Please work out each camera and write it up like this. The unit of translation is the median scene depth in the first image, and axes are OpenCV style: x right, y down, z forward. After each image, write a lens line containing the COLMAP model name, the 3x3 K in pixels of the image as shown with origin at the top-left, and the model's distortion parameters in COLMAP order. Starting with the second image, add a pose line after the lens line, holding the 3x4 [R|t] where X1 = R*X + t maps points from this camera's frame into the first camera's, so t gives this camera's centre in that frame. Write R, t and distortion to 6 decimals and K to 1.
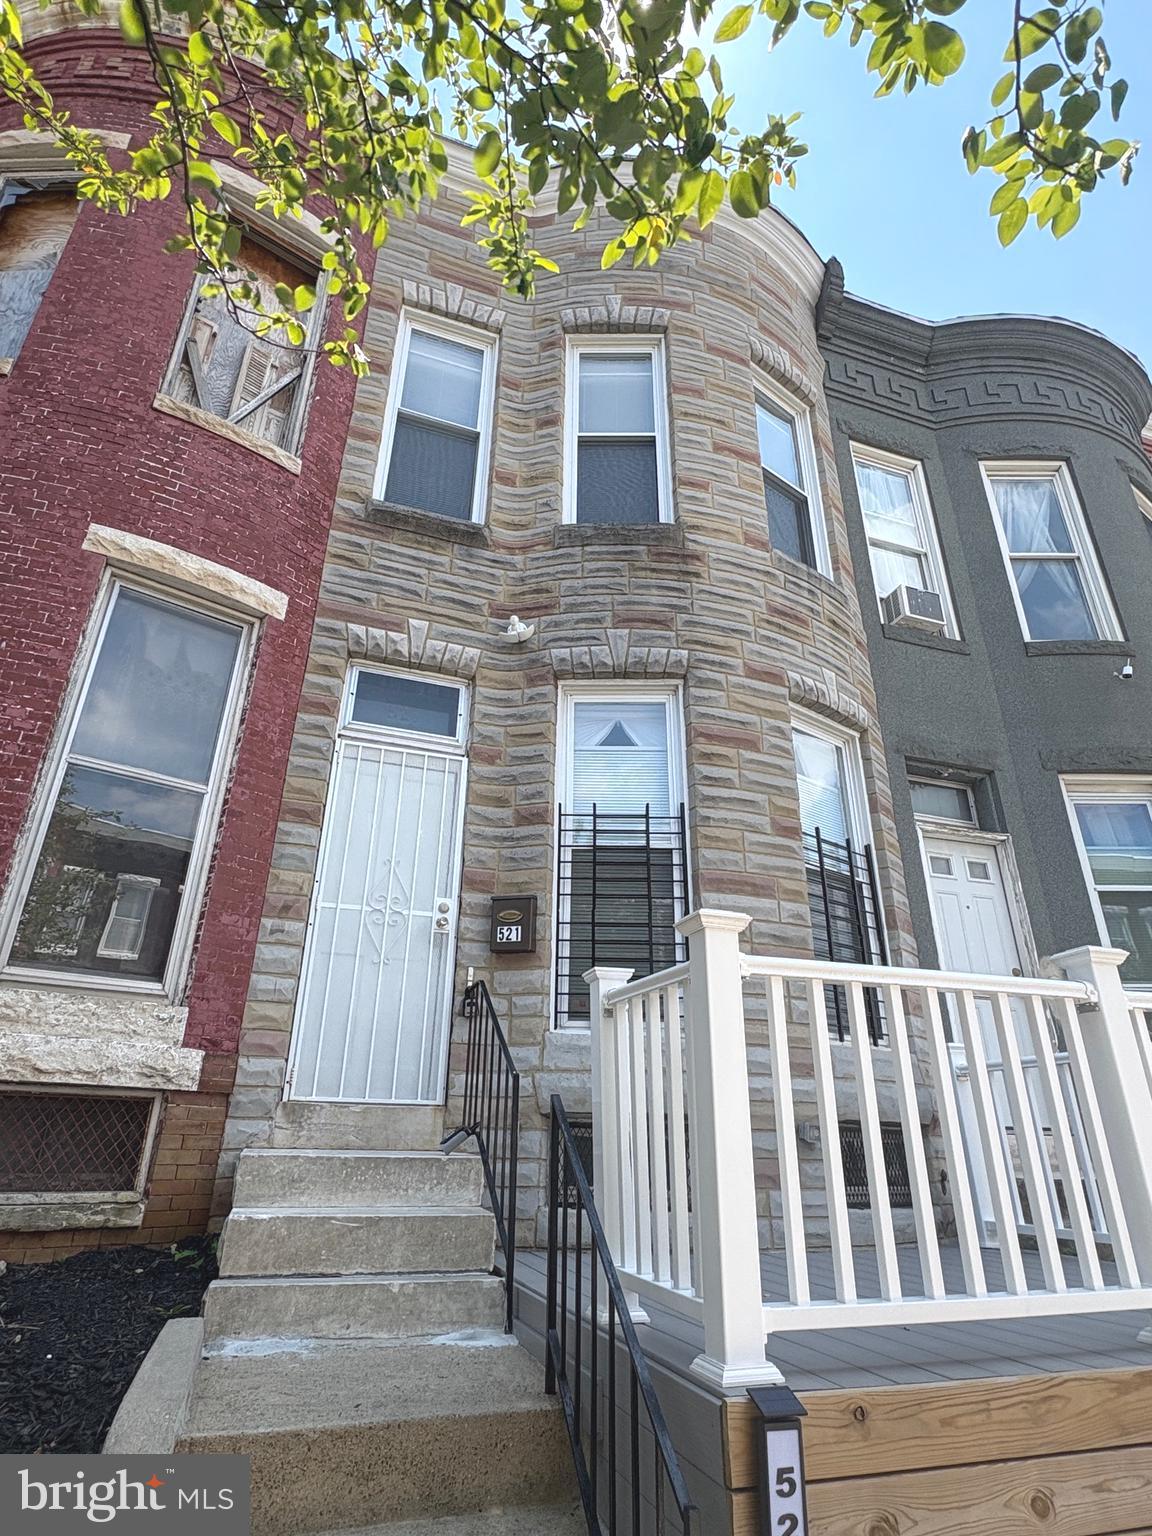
lens RADIAL K [[815.3, 0, 568.5], [0, 815.3, 770.3], [0, 0, 1]] dist [-0.002726, 0.000442]
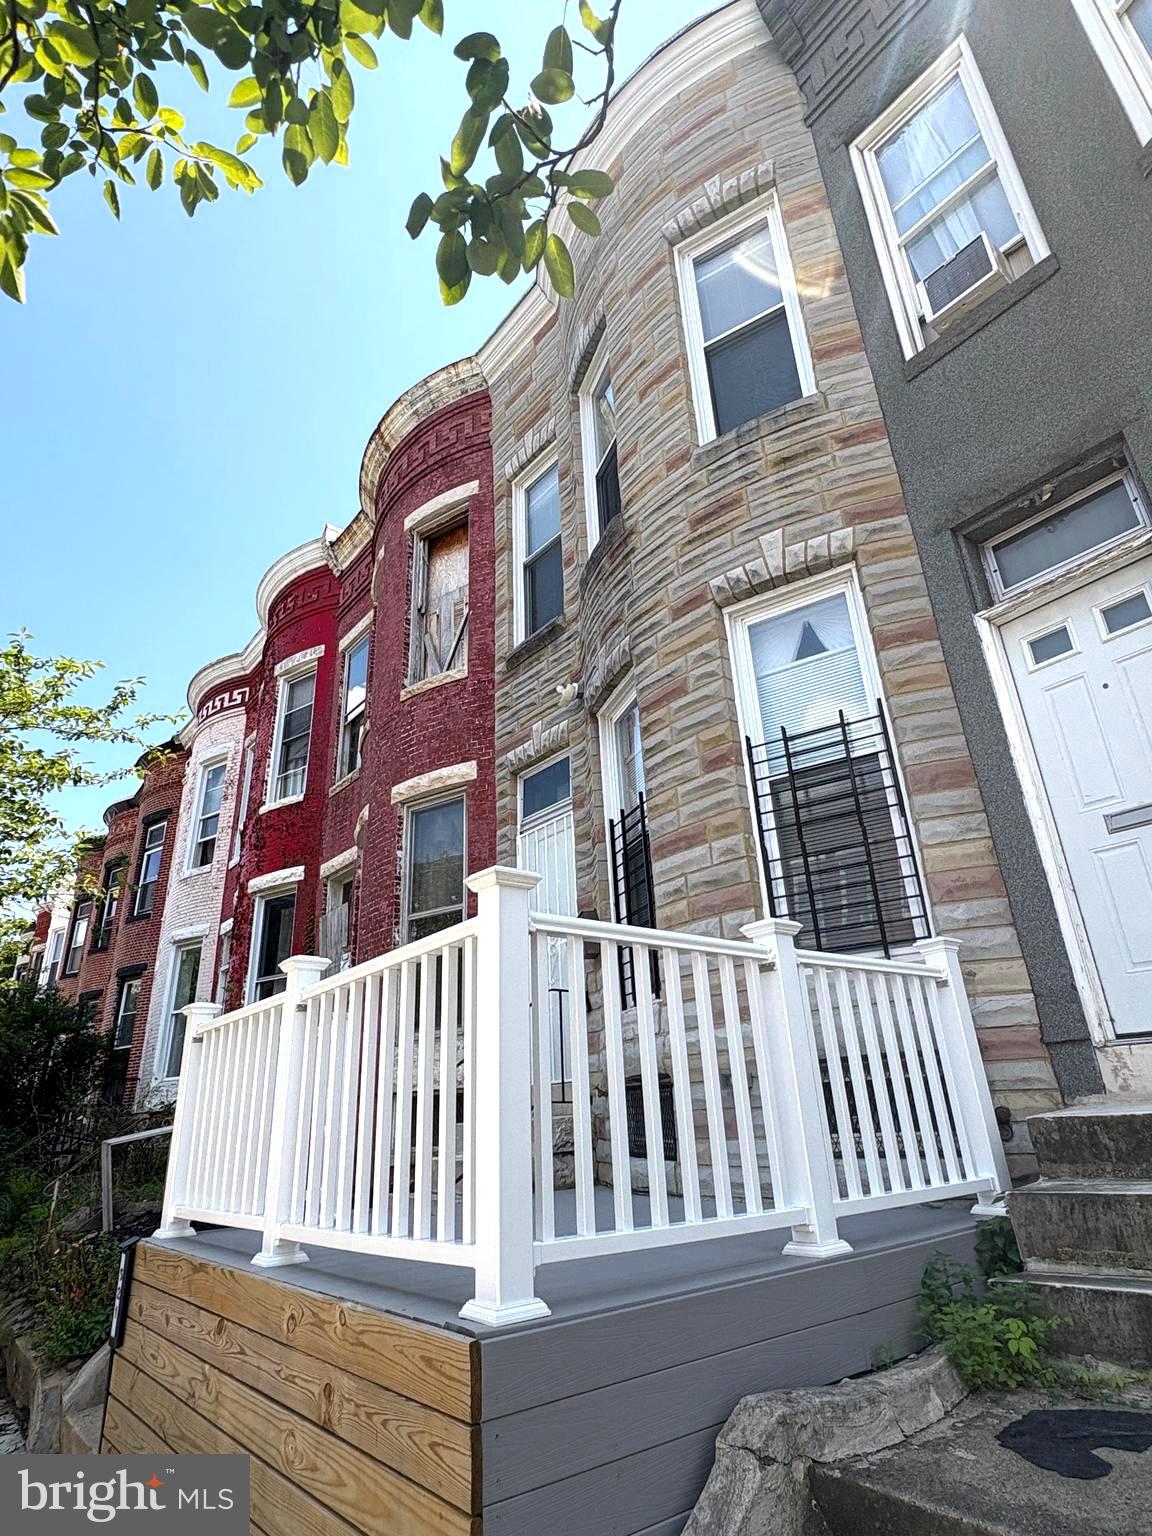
lens RADIAL K [[815.3, 0, 564.9], [0, 815.3, 770.5], [0, 0, 1]] dist [-0.002726, 0.000442]
pose [[0.346905, -0.393989, -0.851134, 0.958027], [0.432710, 0.872368, -0.227454, 0.210464], [0.832117, -0.289390, 0.473112, 0.400135]]
